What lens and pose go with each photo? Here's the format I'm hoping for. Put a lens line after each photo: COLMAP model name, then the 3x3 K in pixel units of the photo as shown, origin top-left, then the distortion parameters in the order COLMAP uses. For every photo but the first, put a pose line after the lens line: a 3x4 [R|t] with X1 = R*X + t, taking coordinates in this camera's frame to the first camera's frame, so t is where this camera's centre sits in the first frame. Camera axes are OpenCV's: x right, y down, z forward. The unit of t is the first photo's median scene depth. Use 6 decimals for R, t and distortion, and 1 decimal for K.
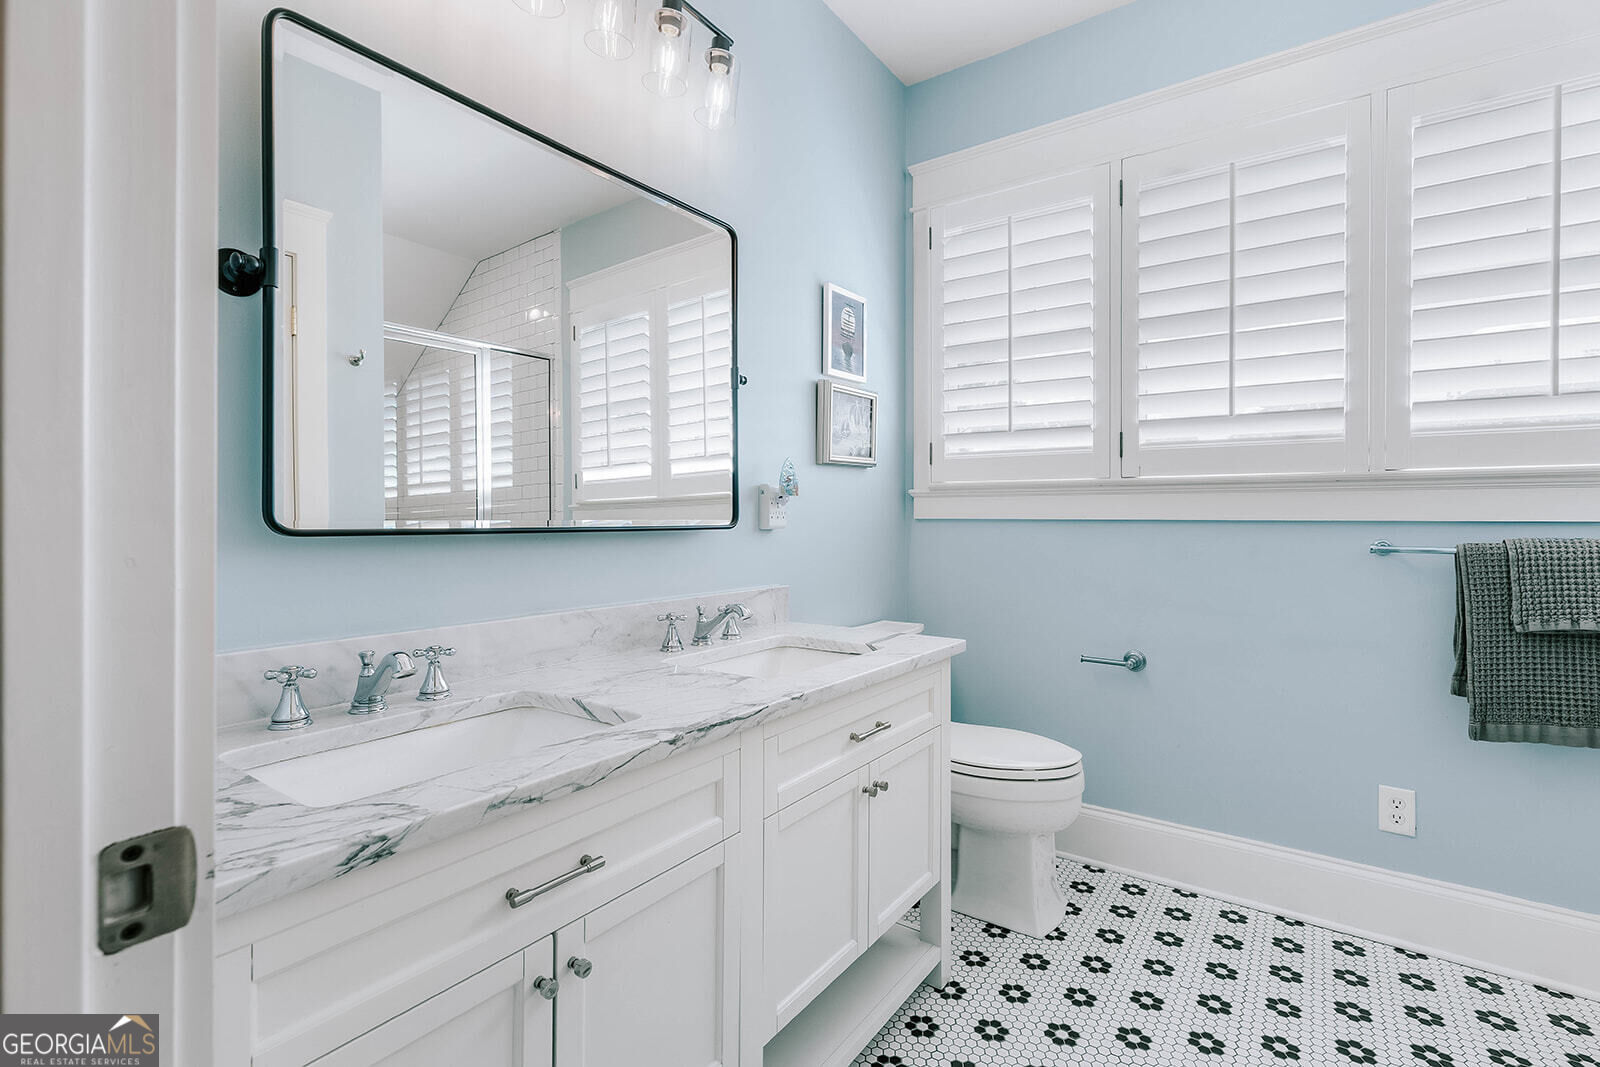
lens RADIAL K [[736.5, 0, 802.1], [0, 736.5, 519.3], [0, 0, 1]] dist [-0.000221, 0.000533]
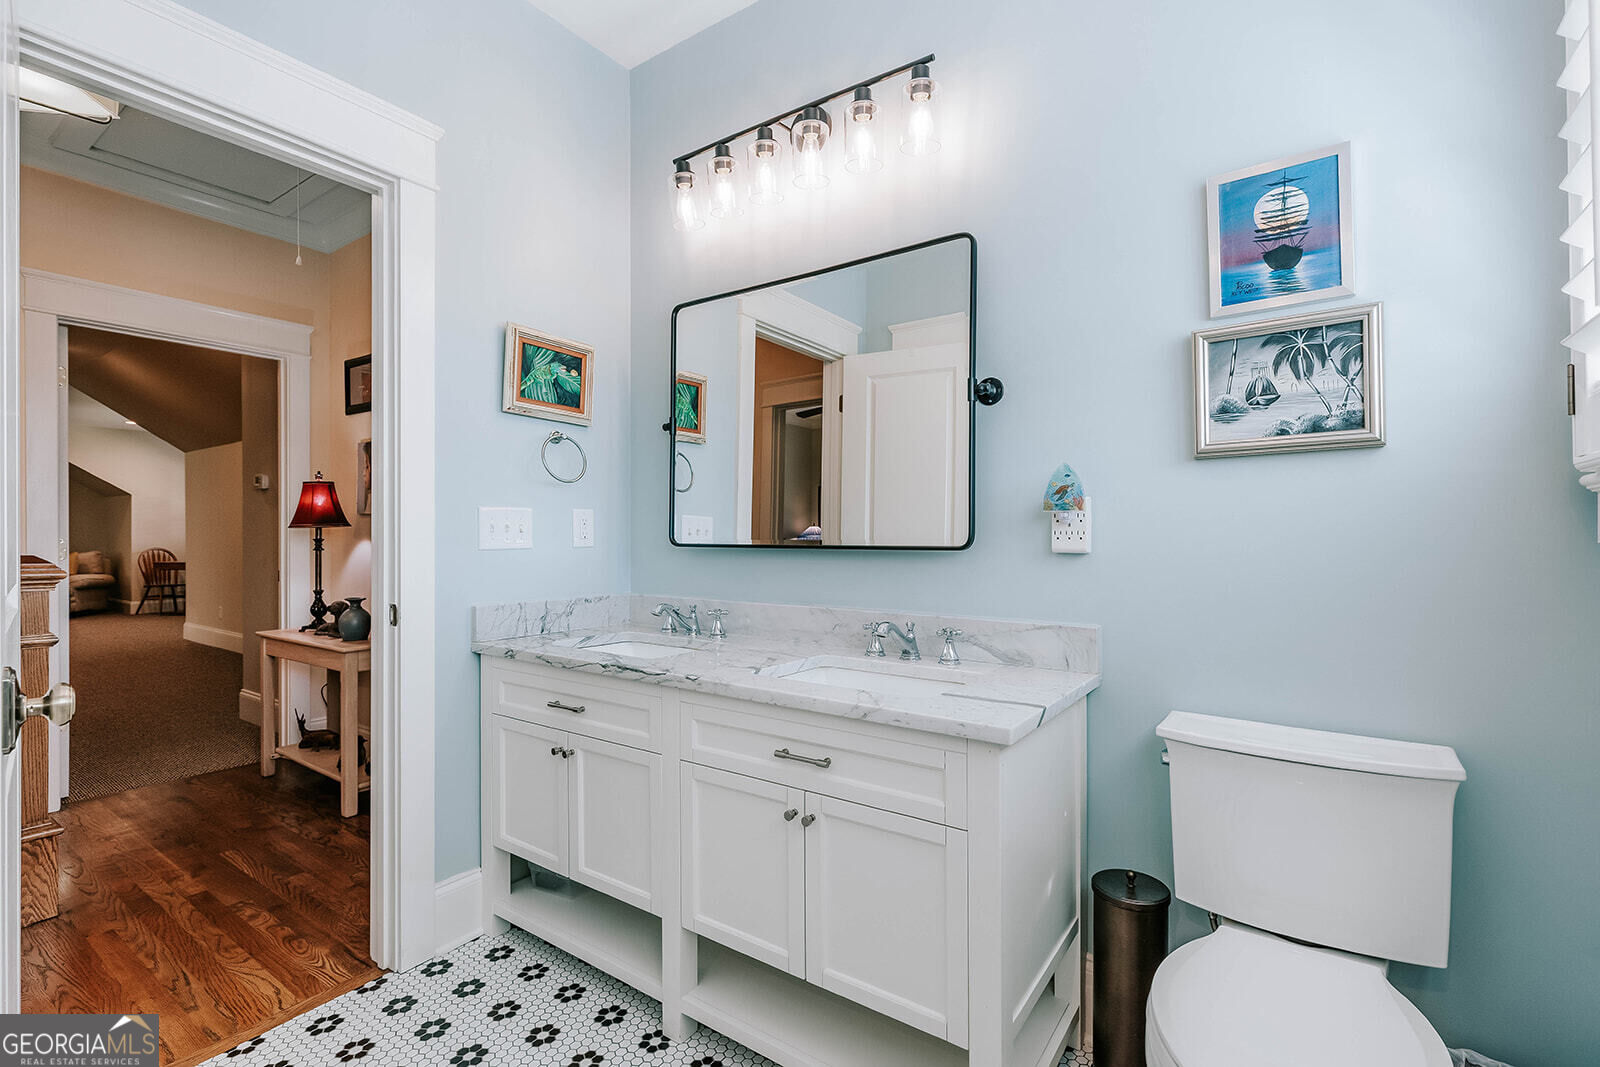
lens RADIAL K [[736.5, 0, 817.3], [0, 736.5, 533.5], [0, 0, 1]] dist [-0.000221, 0.000533]
pose [[0.005744, -0.002701, -0.999980, 0.661674], [-0.001299, 0.999995, -0.002708, -0.004481], [0.999983, 0.001314, 0.005740, 0.626561]]
